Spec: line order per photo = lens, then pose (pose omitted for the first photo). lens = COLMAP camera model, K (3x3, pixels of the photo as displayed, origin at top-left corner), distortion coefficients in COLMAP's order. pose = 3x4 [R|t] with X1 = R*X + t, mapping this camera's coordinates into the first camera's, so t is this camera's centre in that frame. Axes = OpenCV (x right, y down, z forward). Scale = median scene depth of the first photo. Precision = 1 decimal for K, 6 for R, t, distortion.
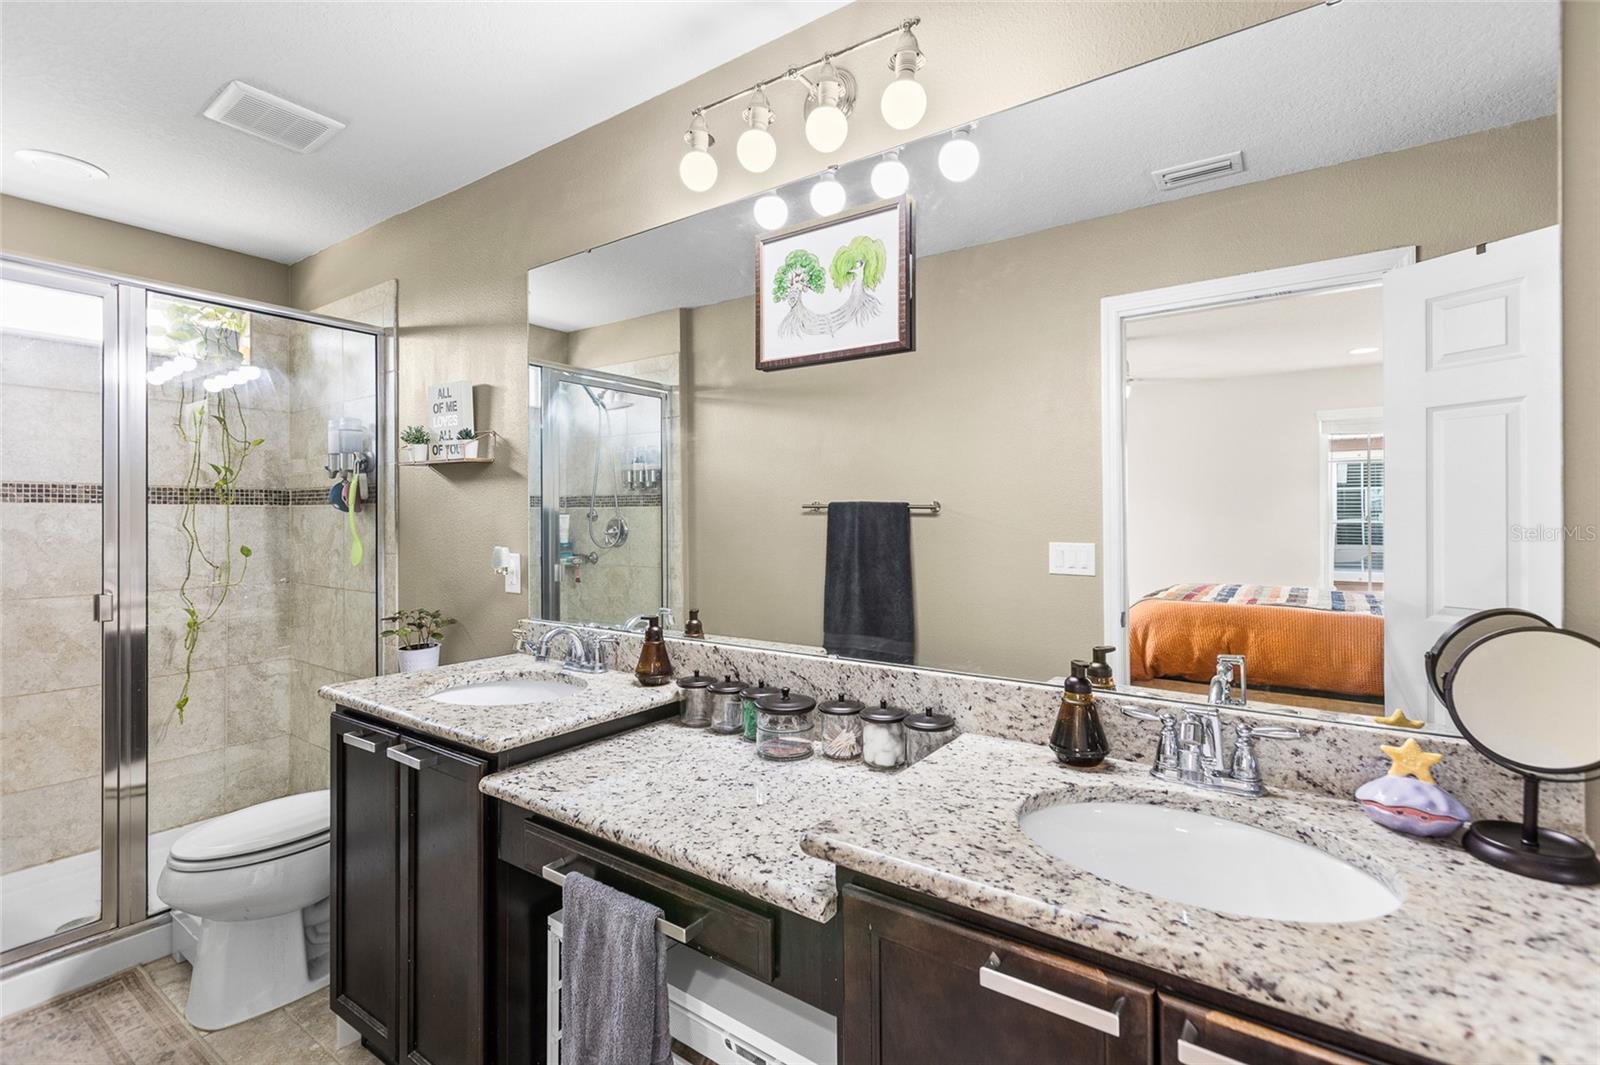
lens RADIAL K [[723.1, 0, 804.4], [0, 723.1, 519.3], [0, 0, 1]] dist [0.004516, -0.001931]
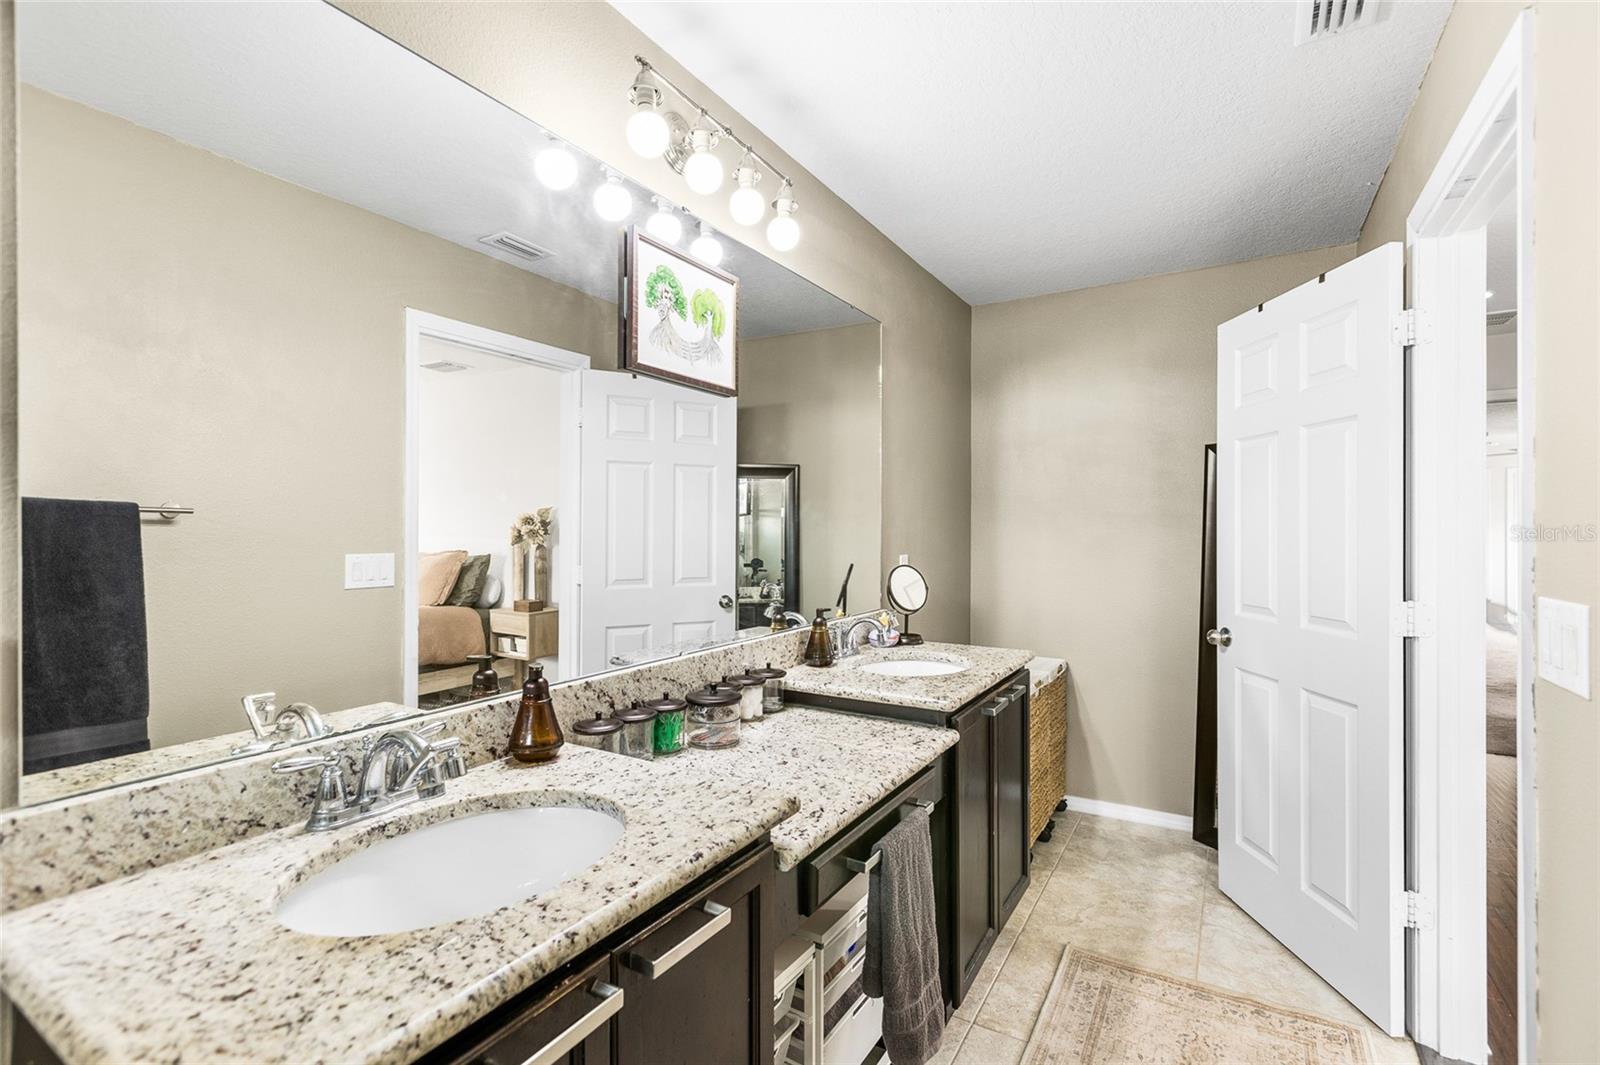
lens RADIAL K [[723.1, 0, 801.1], [0, 723.1, 530.9], [0, 0, 1]] dist [0.004516, -0.001931]
pose [[-0.065817, -0.004226, 0.997823, -1.054294], [-0.000521, 0.999991, 0.004201, -0.001613], [-0.997832, -0.000244, -0.065818, 0.880760]]
